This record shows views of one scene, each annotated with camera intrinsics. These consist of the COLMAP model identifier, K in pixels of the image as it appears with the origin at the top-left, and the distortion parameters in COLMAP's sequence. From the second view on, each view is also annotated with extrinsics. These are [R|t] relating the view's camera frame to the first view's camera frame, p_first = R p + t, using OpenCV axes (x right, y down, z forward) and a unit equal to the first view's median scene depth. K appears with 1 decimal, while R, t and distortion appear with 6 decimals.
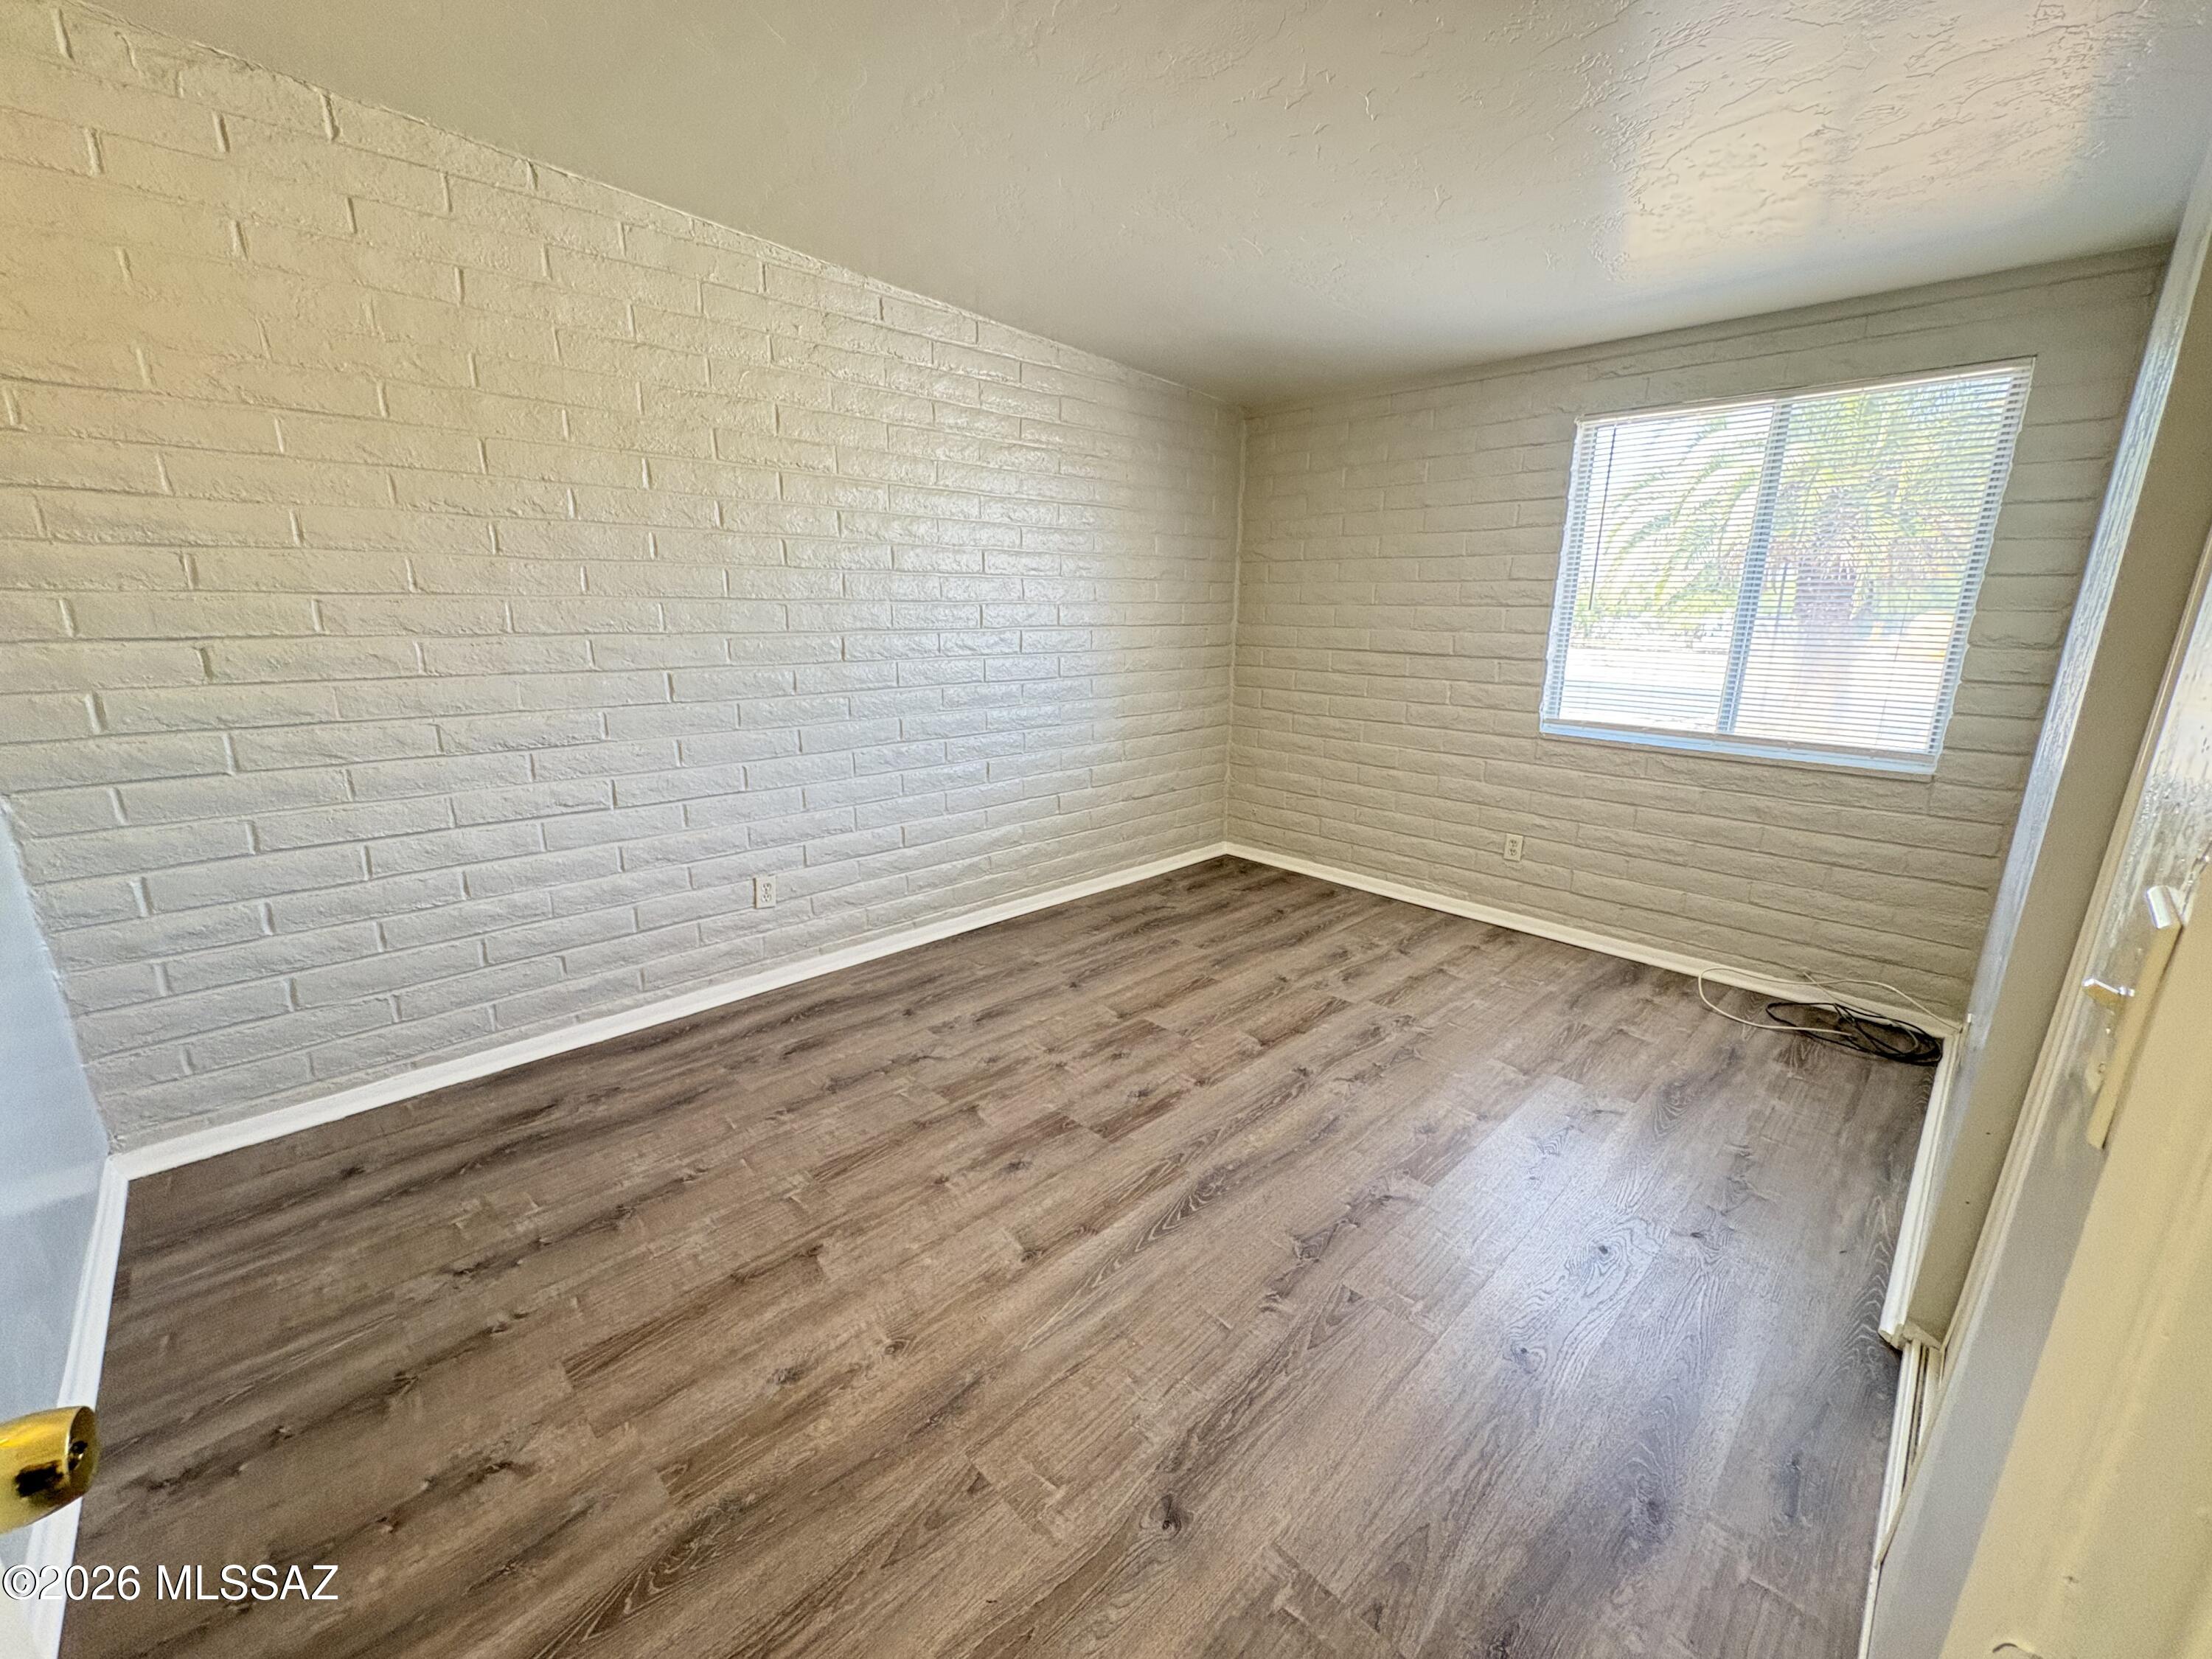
lens RADIAL K [[882.6, 0, 1103.1], [0, 882.6, 830.2], [0, 0, 1]] dist [0.001122, 0.000116]
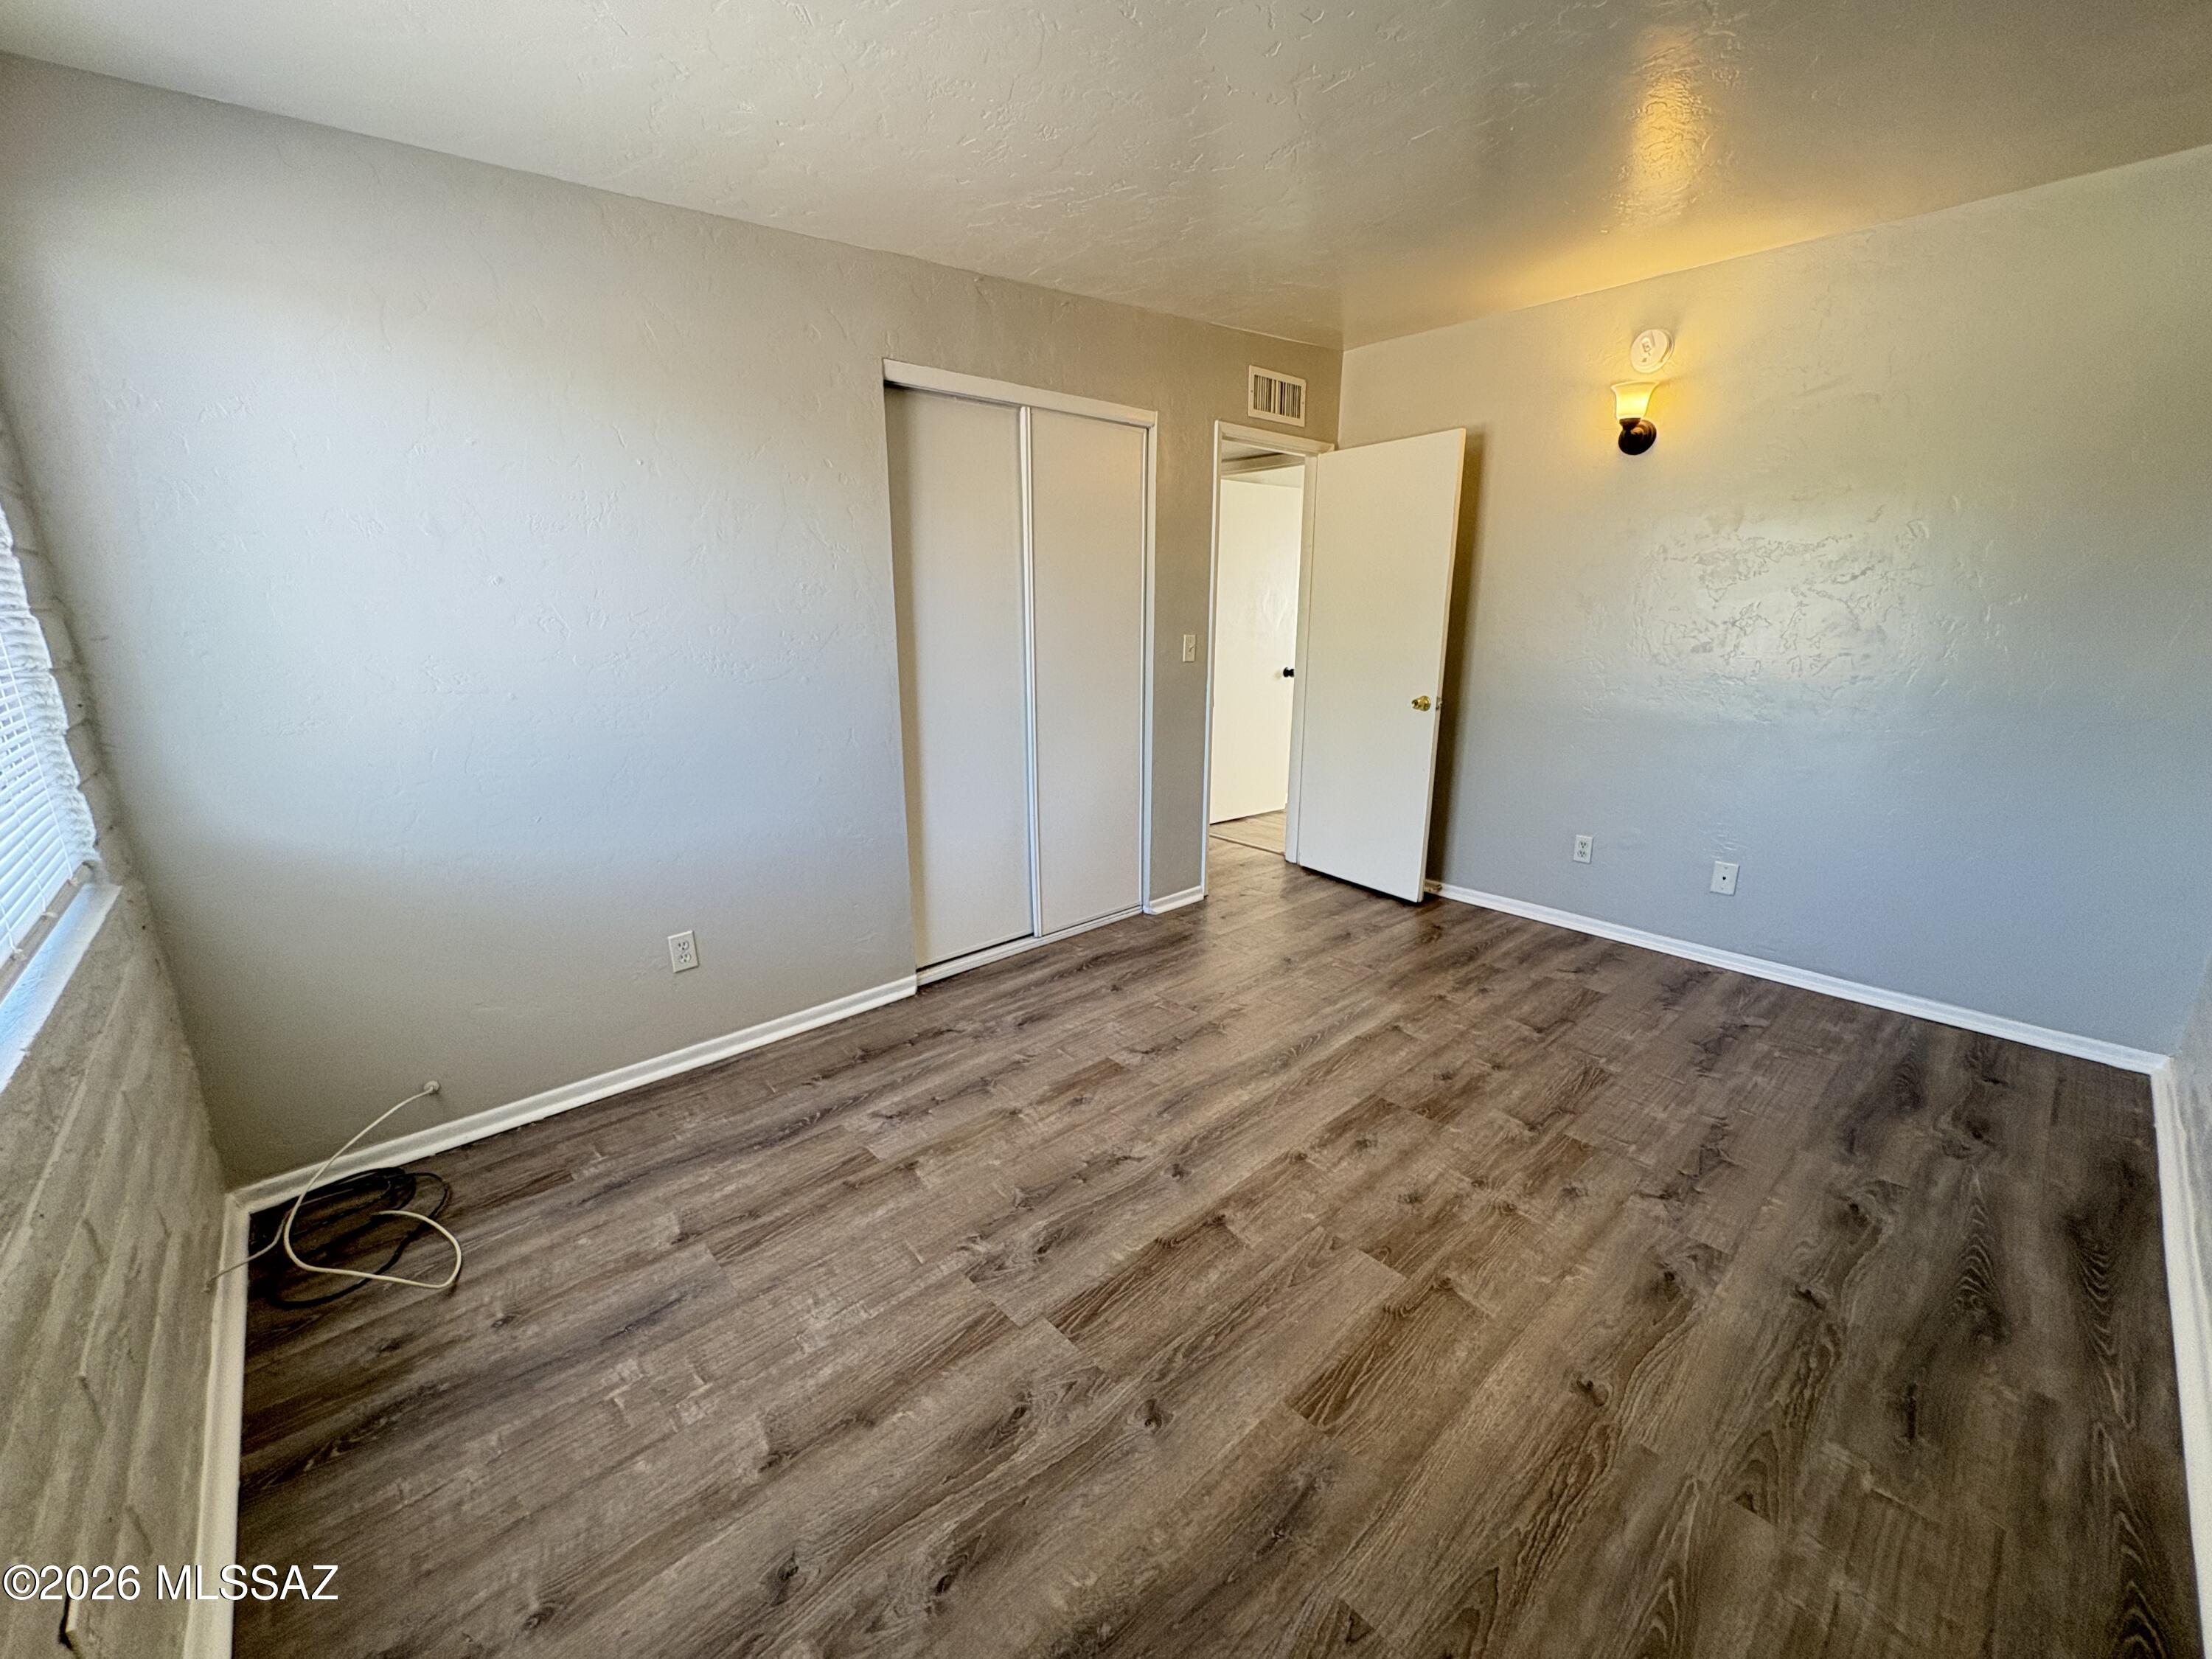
lens RADIAL K [[882.6, 0, 1103.1], [0, 882.6, 830.2], [0, 0, 1]] dist [0.001122, 0.000116]
pose [[-0.999372, -0.017399, 0.030874, 0.276467], [-0.000216, 0.874159, 0.485639, -0.408349], [-0.035438, 0.485327, -0.873614, 1.567649]]
